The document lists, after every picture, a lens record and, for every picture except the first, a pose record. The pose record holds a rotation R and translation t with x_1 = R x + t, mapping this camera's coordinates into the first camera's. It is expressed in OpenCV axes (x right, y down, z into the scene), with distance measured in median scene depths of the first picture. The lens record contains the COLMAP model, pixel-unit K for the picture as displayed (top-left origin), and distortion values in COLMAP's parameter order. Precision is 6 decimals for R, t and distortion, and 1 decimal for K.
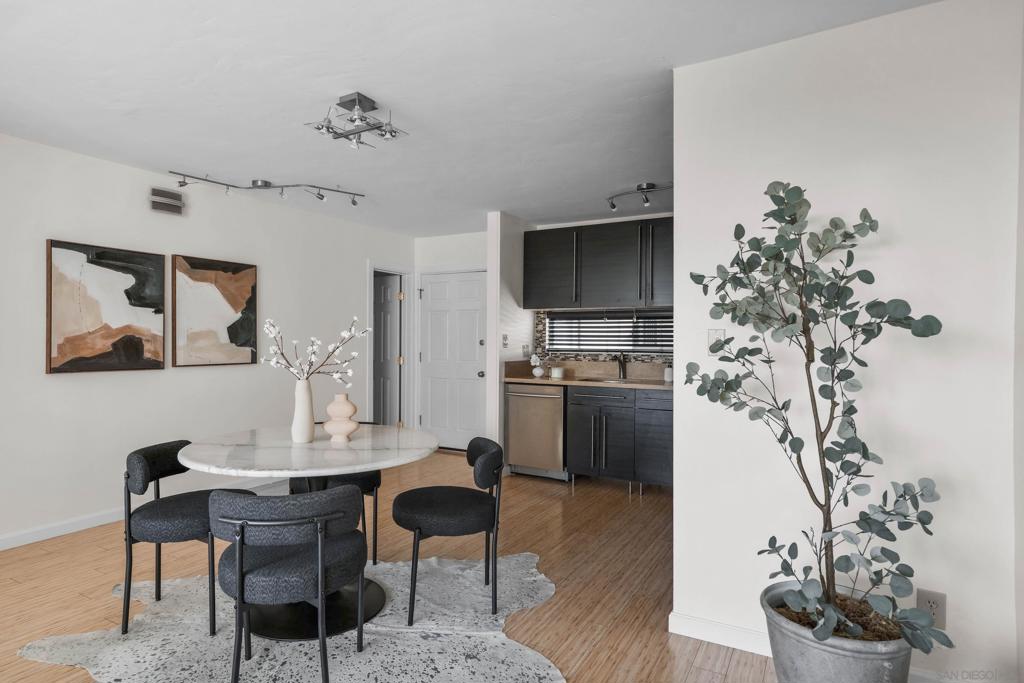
lens RADIAL K [[556.9, 0, 507.2], [0, 556.9, 338.3], [0, 0, 1]] dist [-0.000637, 0.014495]
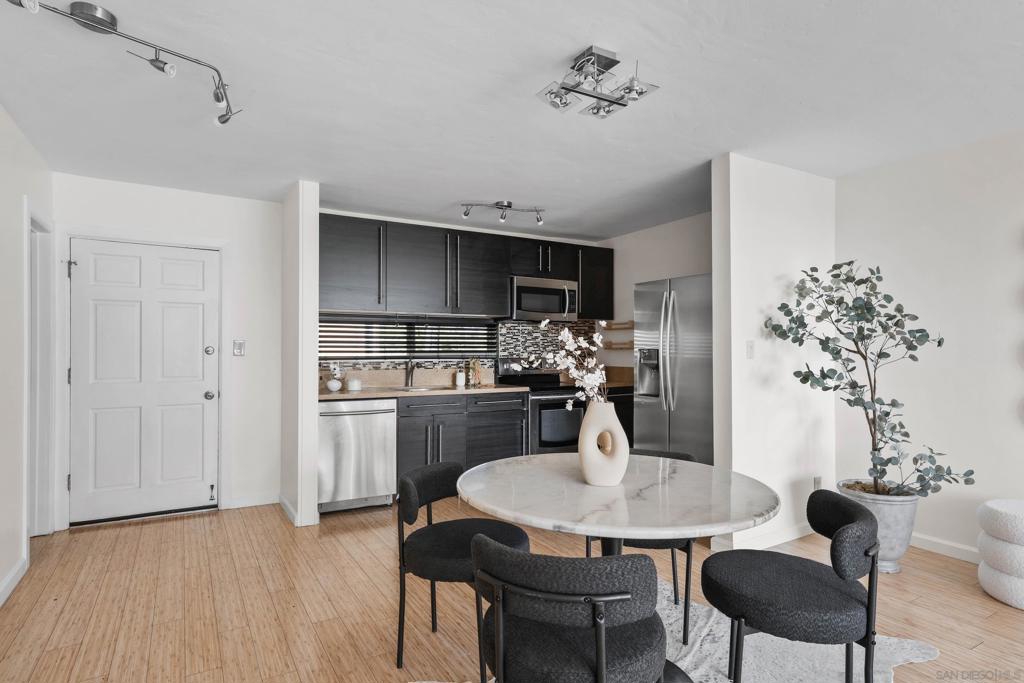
lens RADIAL K [[556.9, 0, 514.7], [0, 556.9, 338.3], [0, 0, 1]] dist [-0.000637, 0.014495]
pose [[0.486312, 0.009100, 0.873738, -0.744523], [-0.002551, 0.999956, -0.008994, -0.003902], [-0.873781, 0.002145, 0.486314, 0.504372]]
